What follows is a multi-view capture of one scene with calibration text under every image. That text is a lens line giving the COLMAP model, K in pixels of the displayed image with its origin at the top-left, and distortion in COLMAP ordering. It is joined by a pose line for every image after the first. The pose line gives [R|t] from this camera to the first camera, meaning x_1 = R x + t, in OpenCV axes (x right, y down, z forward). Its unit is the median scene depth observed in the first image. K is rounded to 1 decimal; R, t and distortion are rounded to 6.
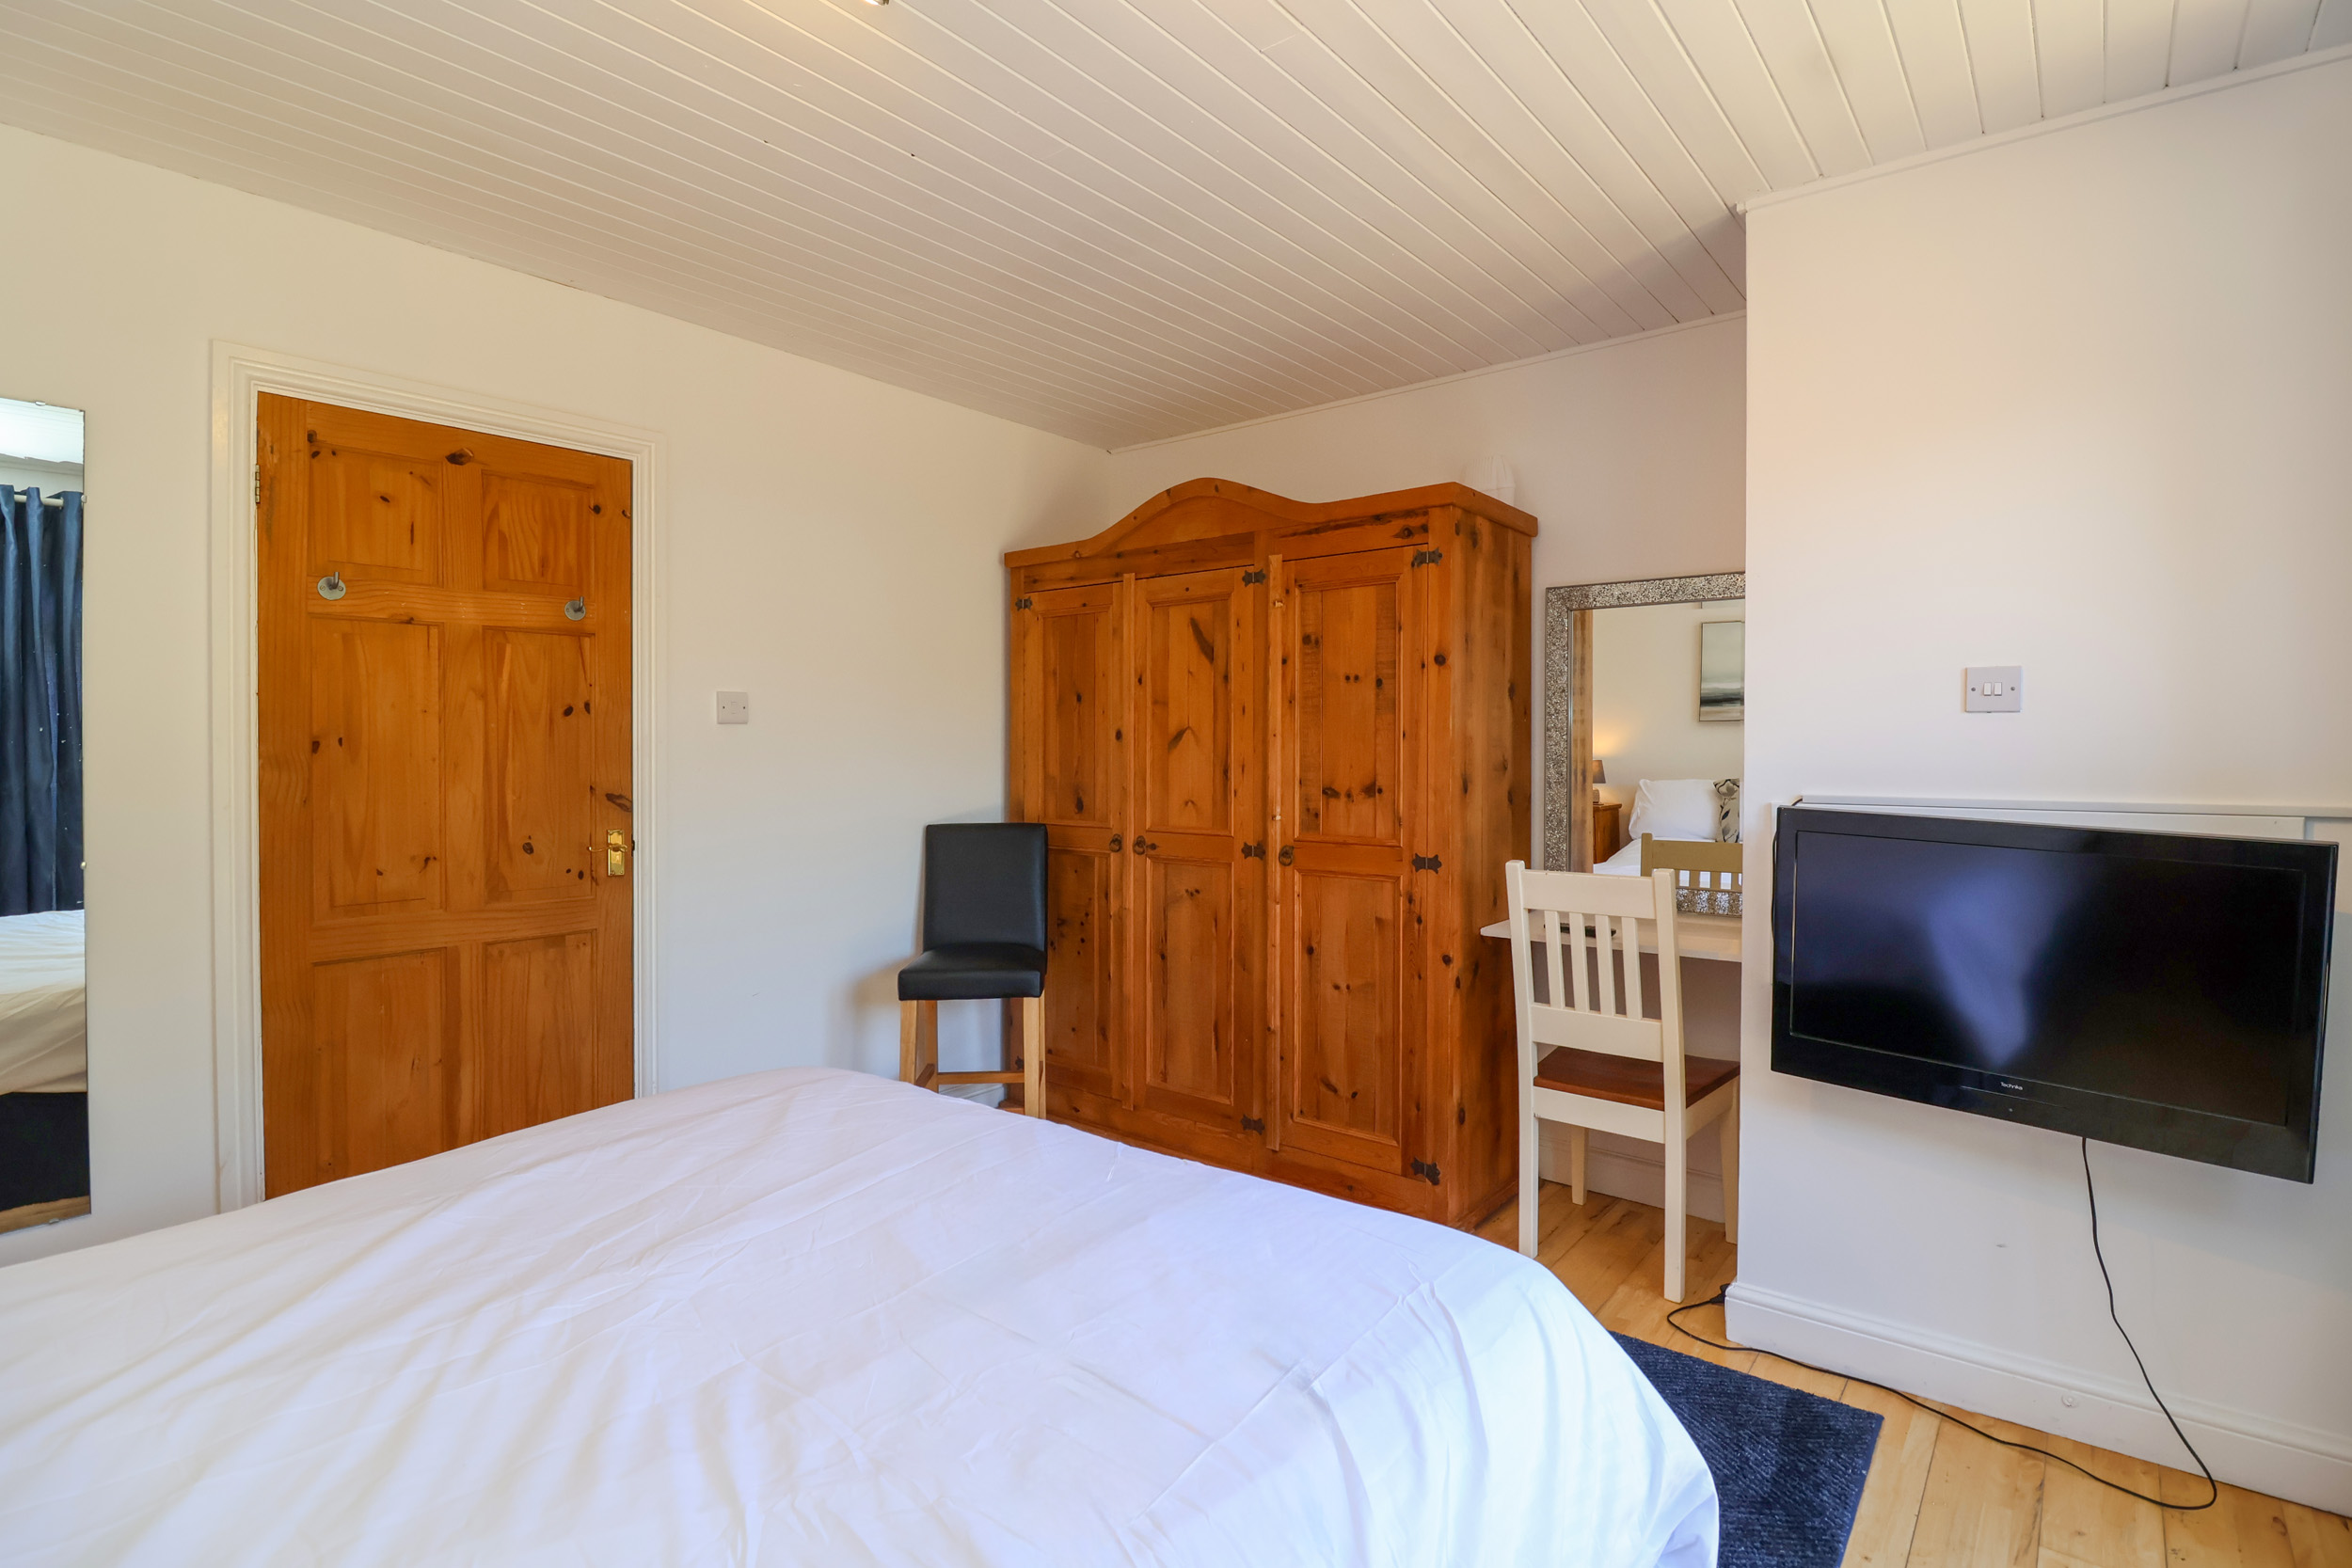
lens RADIAL K [[1121.2, 0, 1205.4], [0, 1121.2, 741.0], [0, 0, 1]] dist [-0.001812, -0.005077]
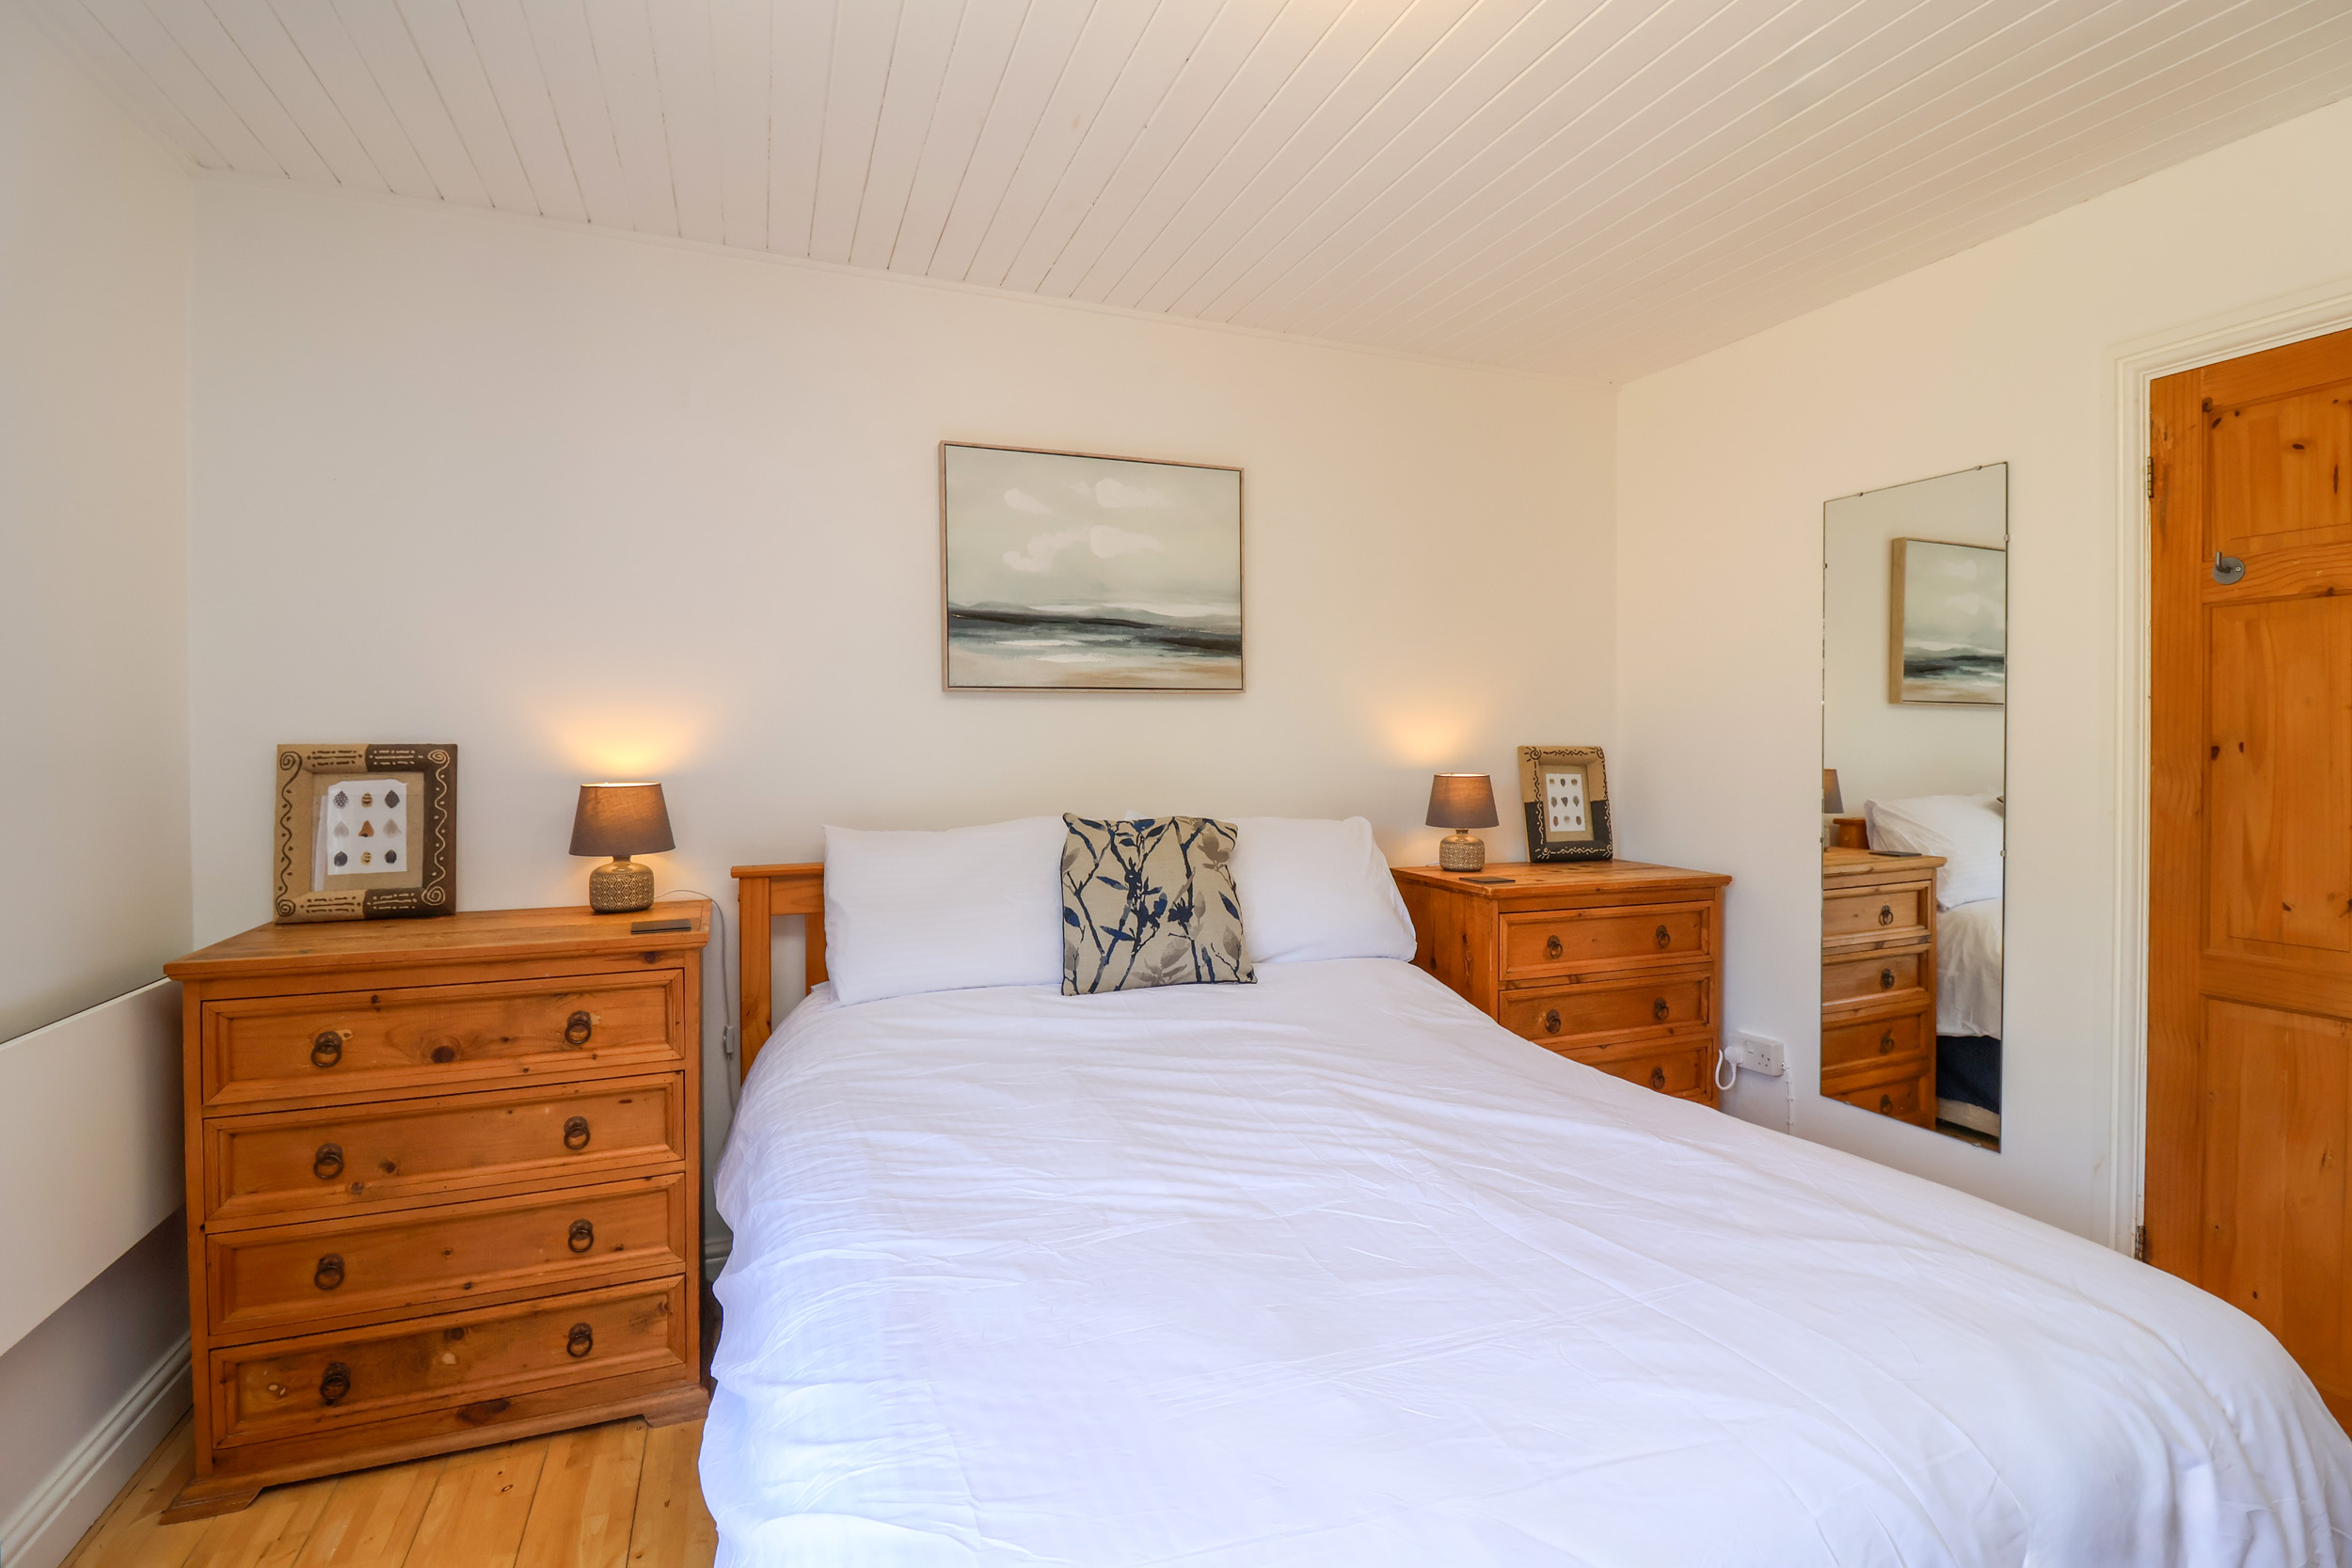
lens RADIAL K [[1121.2, 0, 1215.9], [0, 1121.2, 762.4], [0, 0, 1]] dist [-0.001812, -0.005077]
pose [[-0.491072, 0.019083, -0.870910, 0.376023], [0.004631, 0.999803, 0.019296, -0.008244], [0.871106, 0.005442, -0.491064, 0.761338]]
